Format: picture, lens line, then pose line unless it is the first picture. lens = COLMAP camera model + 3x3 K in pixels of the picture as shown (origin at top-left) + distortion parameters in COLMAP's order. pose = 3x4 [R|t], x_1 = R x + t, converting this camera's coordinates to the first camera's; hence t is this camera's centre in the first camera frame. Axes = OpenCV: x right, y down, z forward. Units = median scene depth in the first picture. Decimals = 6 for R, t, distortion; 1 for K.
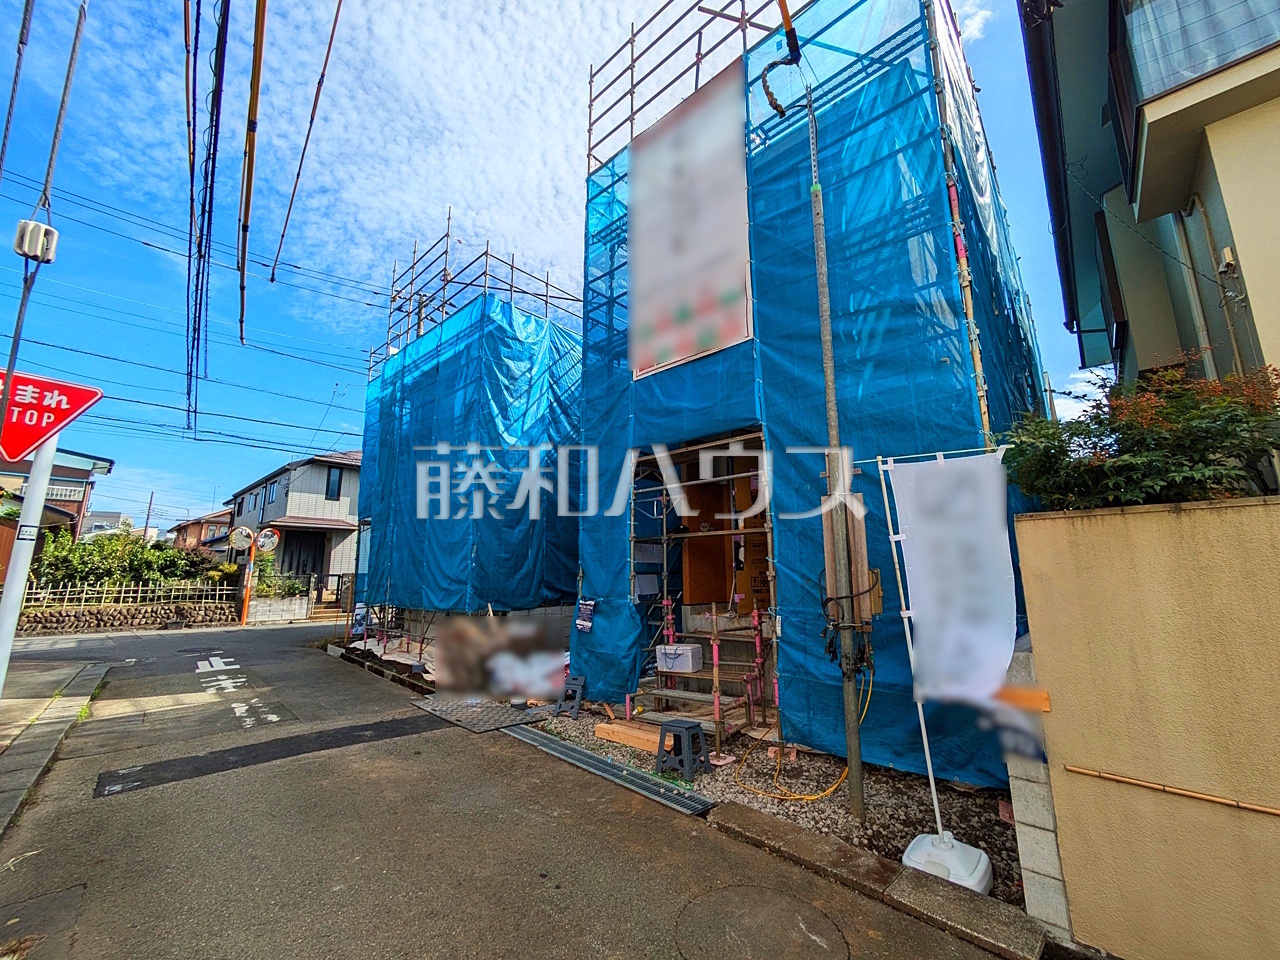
lens RADIAL K [[505.1, 0, 642.0], [0, 505.1, 482.0], [0, 0, 1]] dist [-0.004739, 0.002465]
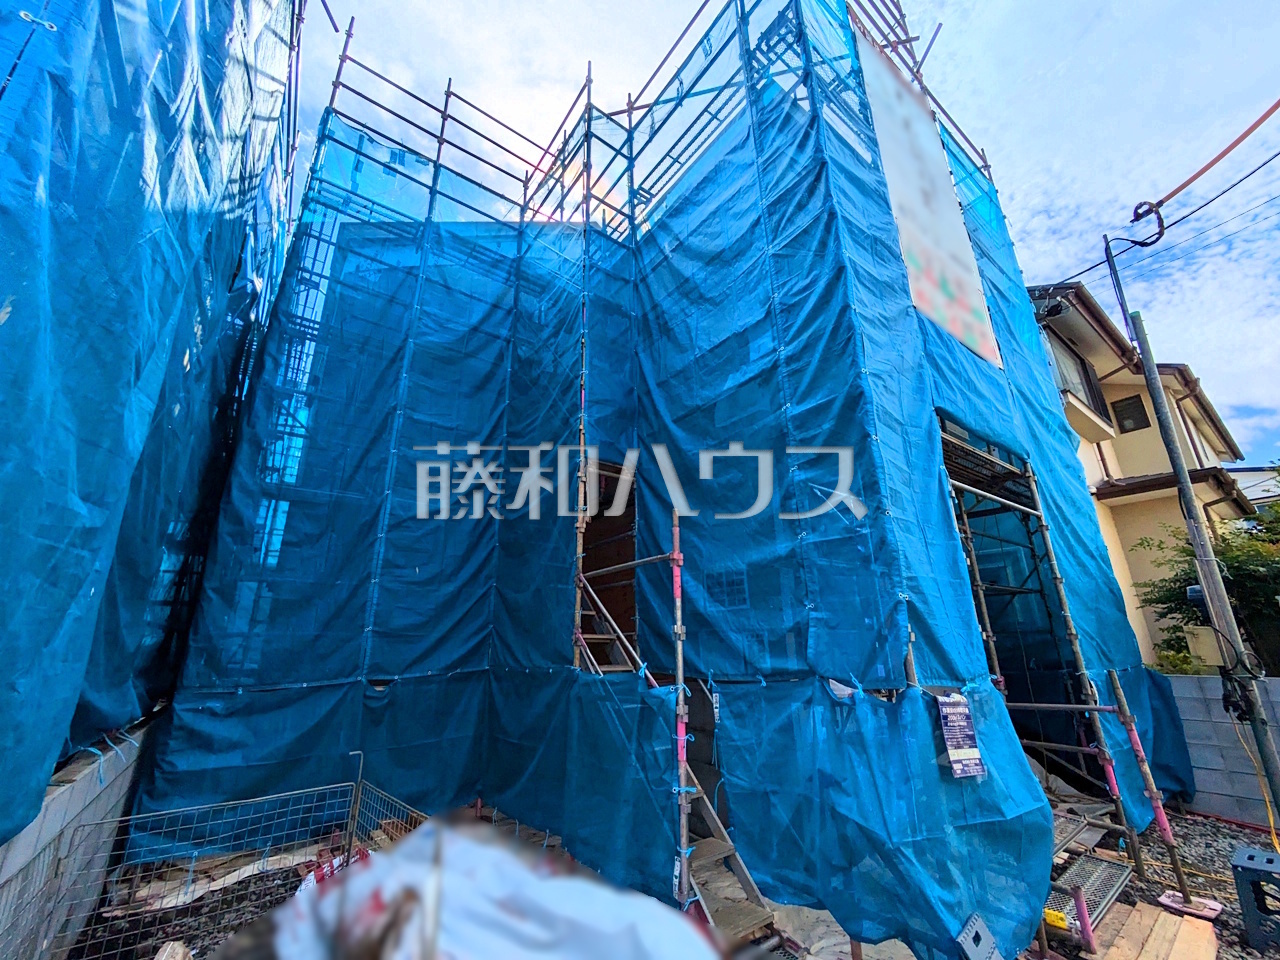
lens RADIAL K [[505.1, 0, 639.5], [0, 505.1, 479.7], [0, 0, 1]] dist [-0.004739, 0.002465]
pose [[0.199834, 0.307974, 0.930171, -0.601122], [-0.167079, 0.946126, -0.277362, 0.230487], [-0.965480, -0.099985, 0.240524, 1.183227]]
